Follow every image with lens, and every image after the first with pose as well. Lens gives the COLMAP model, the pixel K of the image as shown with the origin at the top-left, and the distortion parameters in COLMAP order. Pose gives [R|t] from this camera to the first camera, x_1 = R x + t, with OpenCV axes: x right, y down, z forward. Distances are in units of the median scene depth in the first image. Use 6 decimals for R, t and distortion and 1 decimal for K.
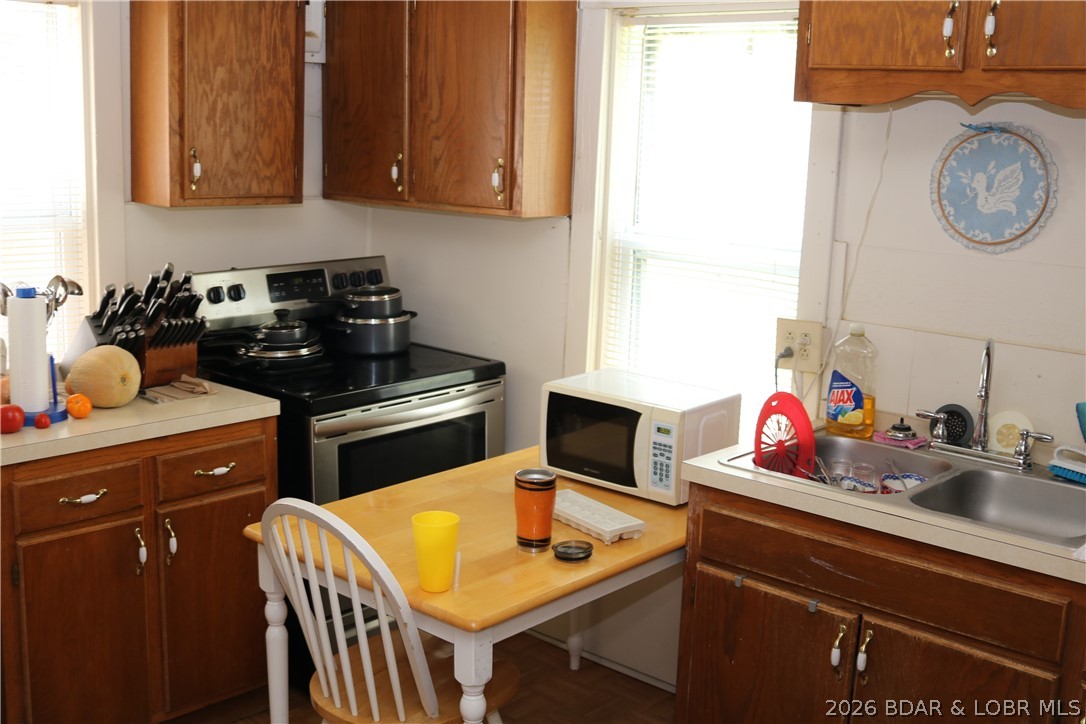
lens RADIAL K [[1207.3, 0, 543.0], [0, 1207.3, 362.0], [0, 0, 1]] dist [-0.123287, 0.112950]
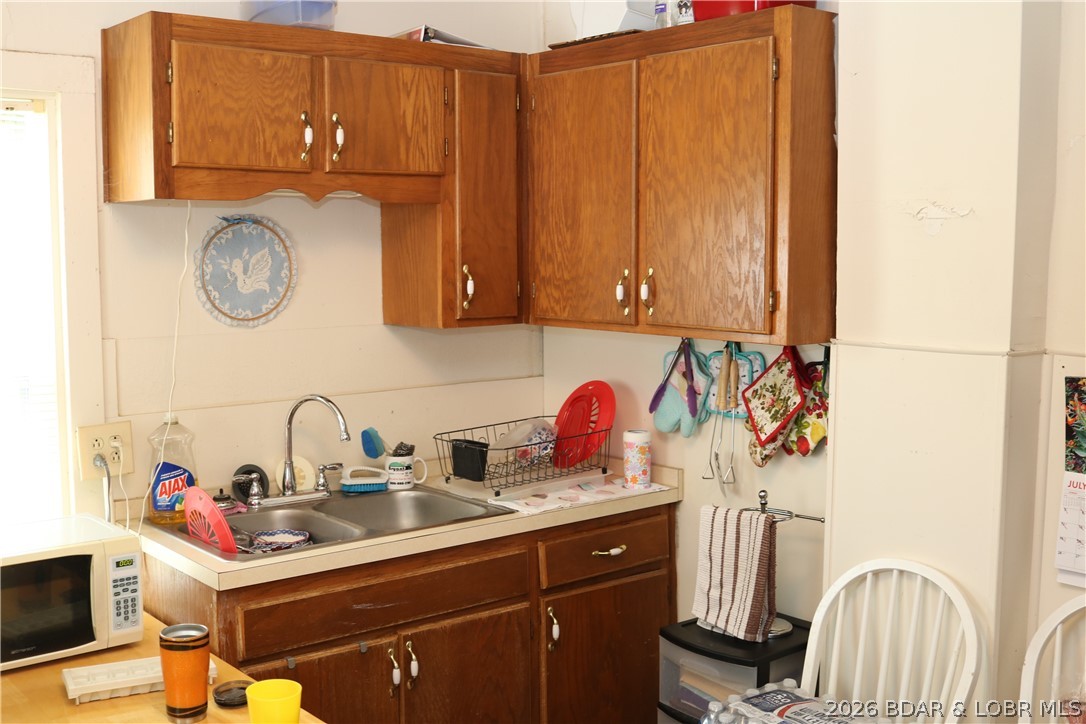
lens RADIAL K [[1207.3, 0, 543.0], [0, 1207.3, 362.0], [0, 0, 1]] dist [-0.123287, 0.112950]
pose [[0.141301, -0.129099, 0.981513, -0.691702], [0.197558, 0.975195, 0.099827, -0.113535], [-0.970054, 0.179800, 0.163301, 0.517918]]
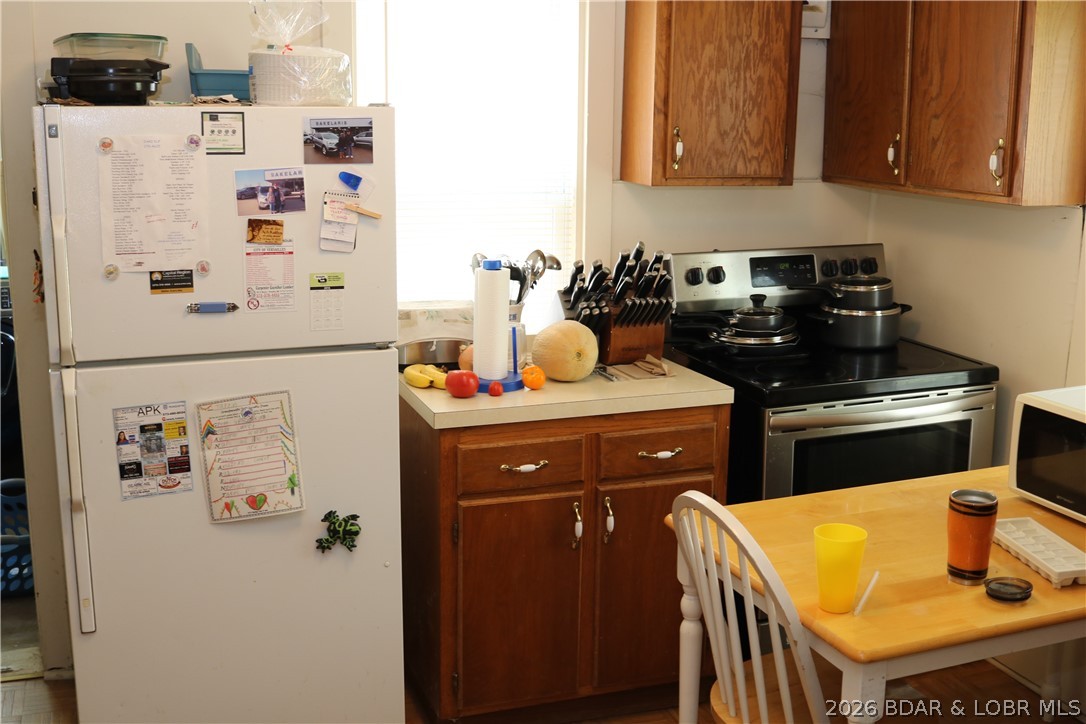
lens RADIAL K [[1207.3, 0, 543.0], [0, 1207.3, 362.0], [0, 0, 1]] dist [-0.123287, 0.112950]
pose [[0.885129, 0.075274, -0.459217, 0.095405], [-0.069914, 0.997140, 0.028691, -0.006762], [0.460063, 0.006710, 0.887861, 0.077084]]
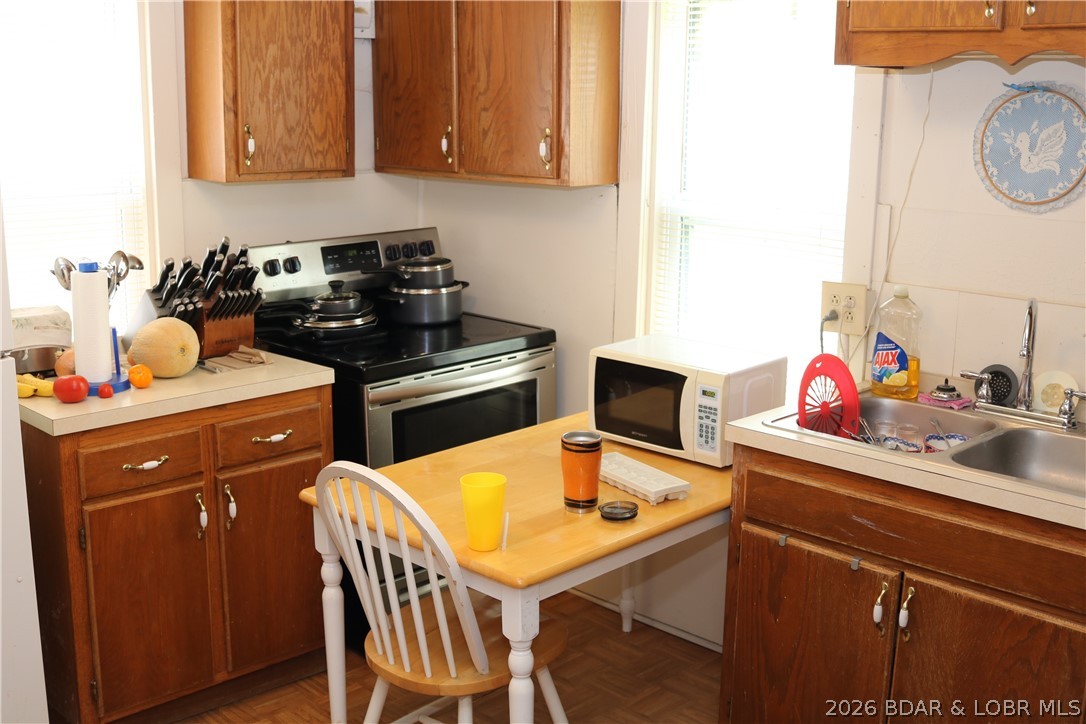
lens RADIAL K [[1207.3, 0, 543.0], [0, 1207.3, 362.0], [0, 0, 1]] dist [-0.123287, 0.112950]
pose [[0.998570, -0.011326, -0.052249, 0.013834], [0.012456, 0.999695, 0.021347, 0.006969], [0.051991, -0.021967, 0.998406, -0.018210]]
